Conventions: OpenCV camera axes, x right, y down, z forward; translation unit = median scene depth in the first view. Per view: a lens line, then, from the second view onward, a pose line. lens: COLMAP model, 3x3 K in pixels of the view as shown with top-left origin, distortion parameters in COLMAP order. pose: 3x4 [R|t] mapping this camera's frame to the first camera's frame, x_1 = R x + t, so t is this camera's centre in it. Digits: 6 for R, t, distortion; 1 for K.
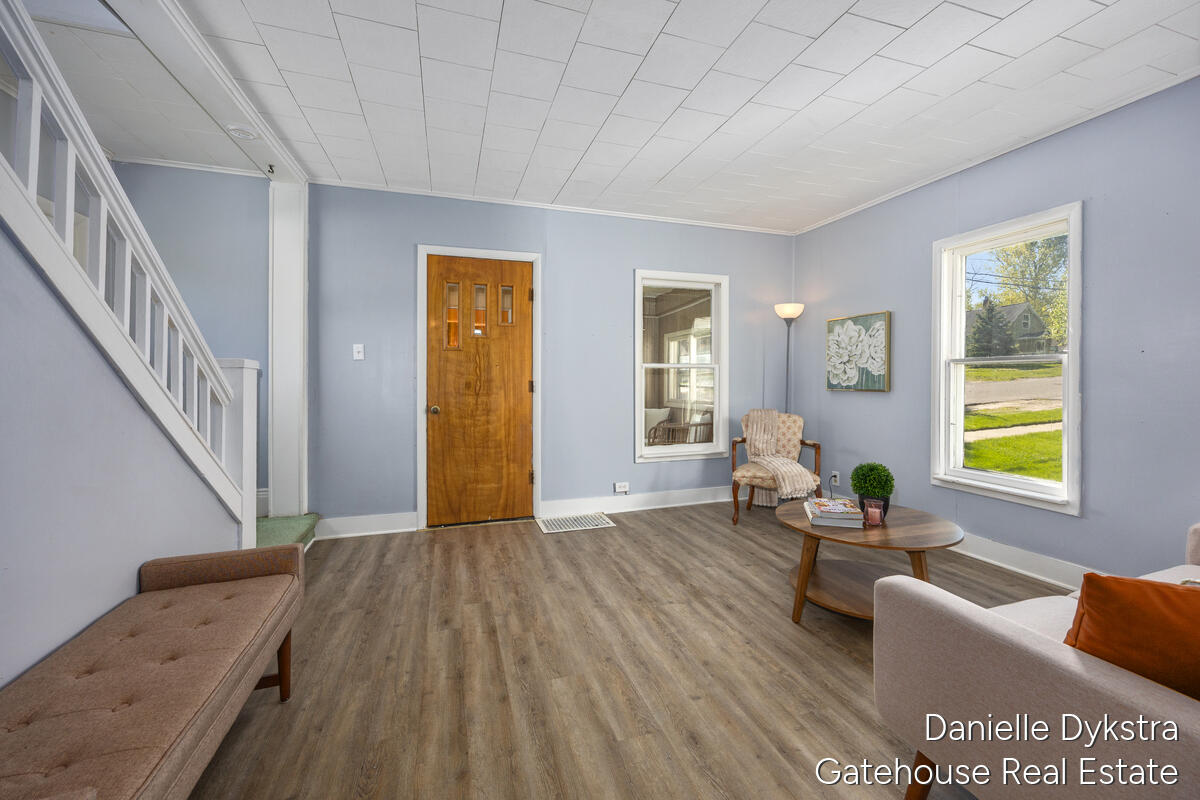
lens RADIAL K [[482.2, 0, 613.1], [0, 482.2, 375.7], [0, 0, 1]] dist [0.003122, 0.000100]
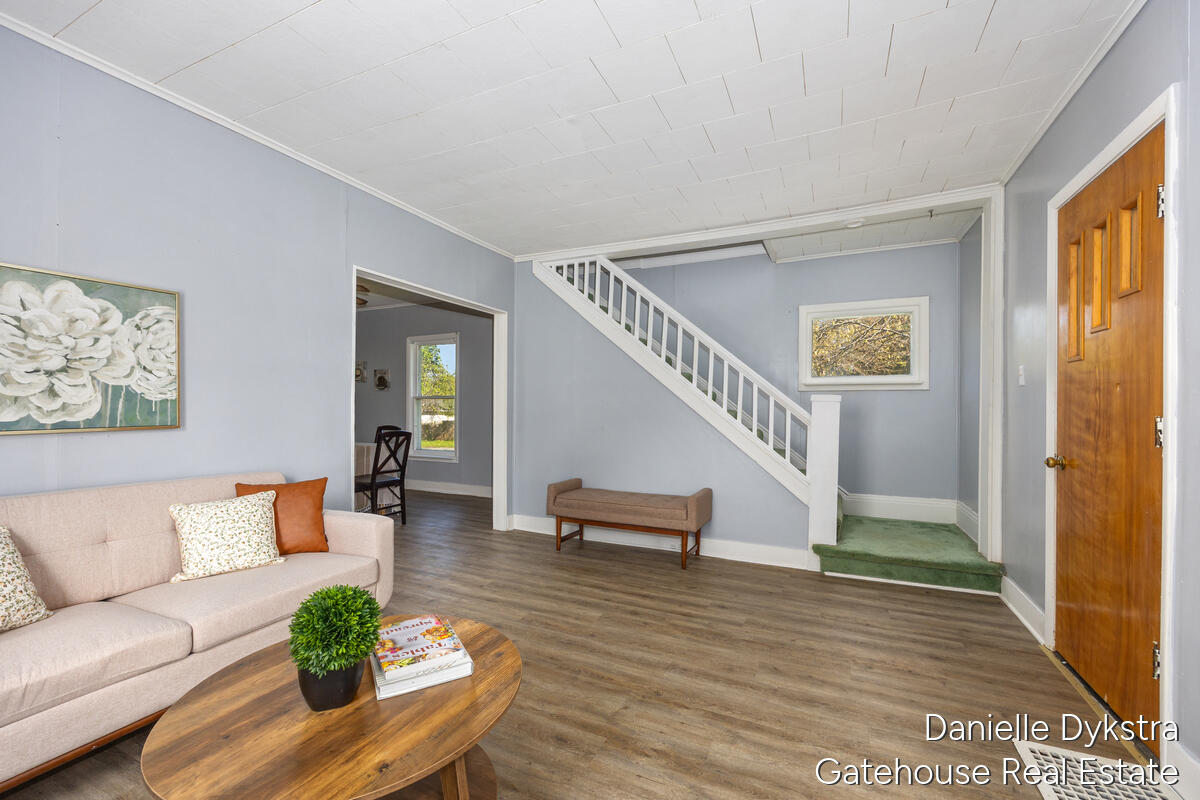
lens RADIAL K [[482.2, 0, 610.4], [0, 482.2, 406.3], [0, 0, 1]] dist [0.003122, 0.000100]
pose [[-0.685830, -0.002987, -0.727755, 0.589839], [-0.002042, 0.999996, -0.002180, 0.000408], [0.727759, -0.000009, -0.685833, 1.288395]]
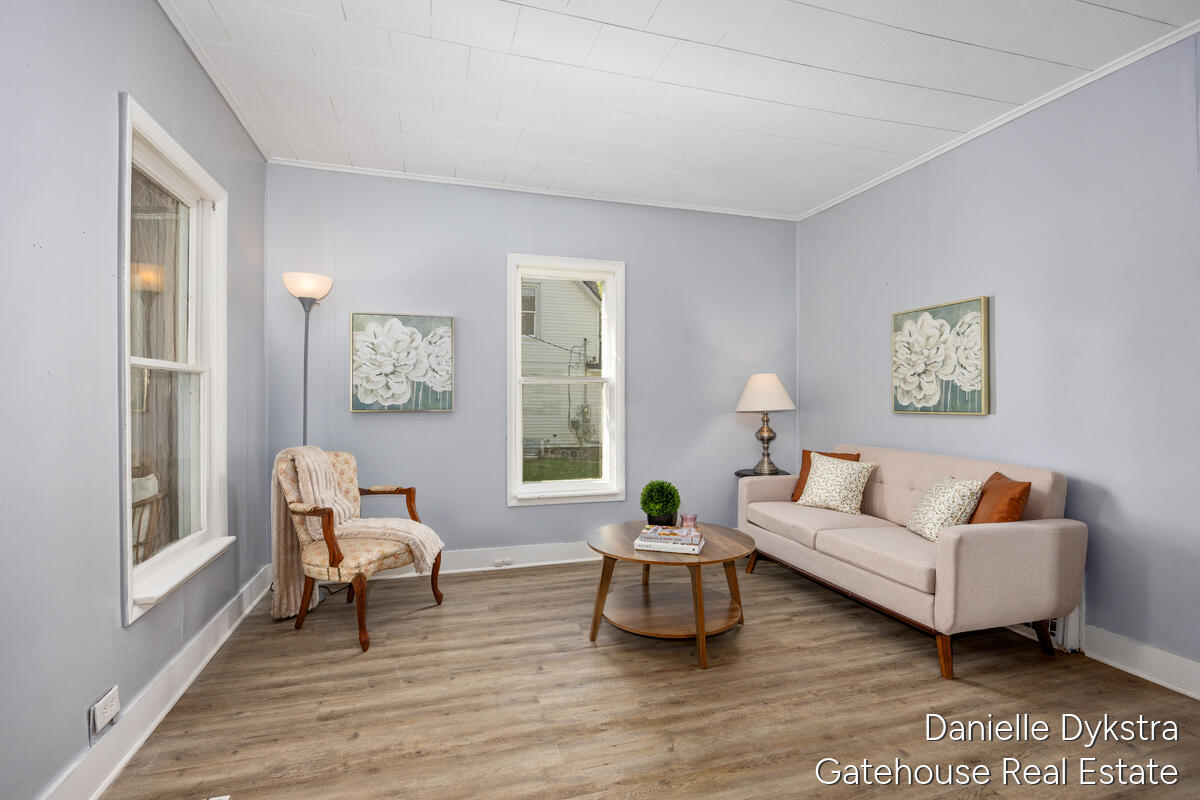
lens RADIAL K [[563.4, 0, 603.8], [0, 563.4, 397.3], [0, 0, 1]] dist [-0.005585, -0.000362]
pose [[0.030347, 0.002025, 0.999537, -0.530950], [-0.008472, 0.999963, -0.001769, 0.010077], [-0.999504, -0.008414, 0.030363, 0.918657]]
